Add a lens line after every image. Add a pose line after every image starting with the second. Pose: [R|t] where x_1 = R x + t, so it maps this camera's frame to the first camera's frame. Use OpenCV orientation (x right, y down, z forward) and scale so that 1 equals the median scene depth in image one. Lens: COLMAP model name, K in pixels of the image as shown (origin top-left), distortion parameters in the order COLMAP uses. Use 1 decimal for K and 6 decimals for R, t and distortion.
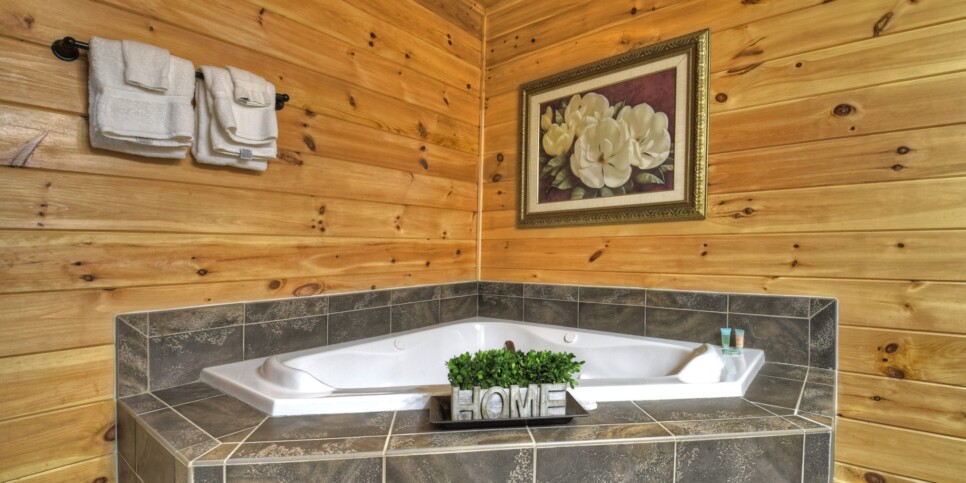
lens RADIAL K [[440.5, 0, 477.5], [0, 440.5, 238.8], [0, 0, 1]] dist [-0.014197, -0.004483]
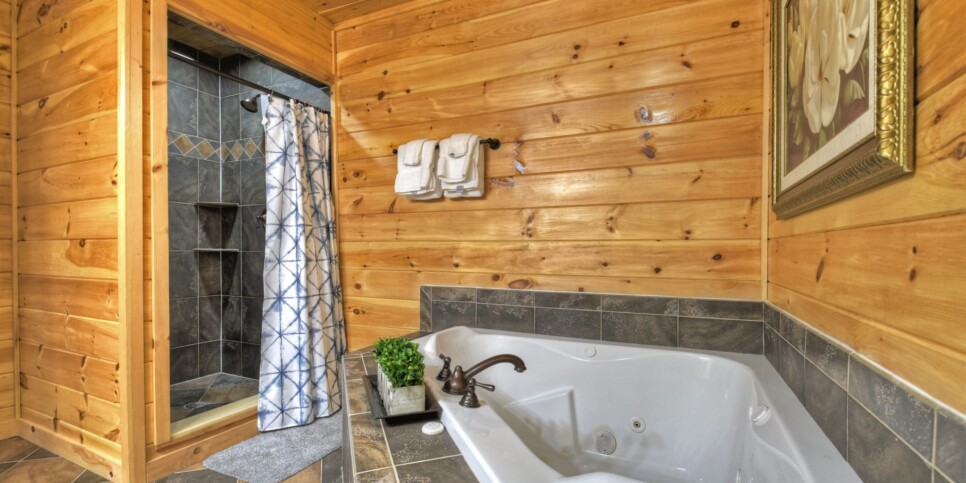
lens RADIAL K [[440.5, 0, 481.5], [0, 440.5, 223.6], [0, 0, 1]] dist [-0.014197, -0.004483]
pose [[0.203197, -0.053343, -0.977684, 0.837740], [0.018240, 0.998548, -0.050691, 0.006165], [0.978968, -0.007532, 0.203875, 0.662437]]
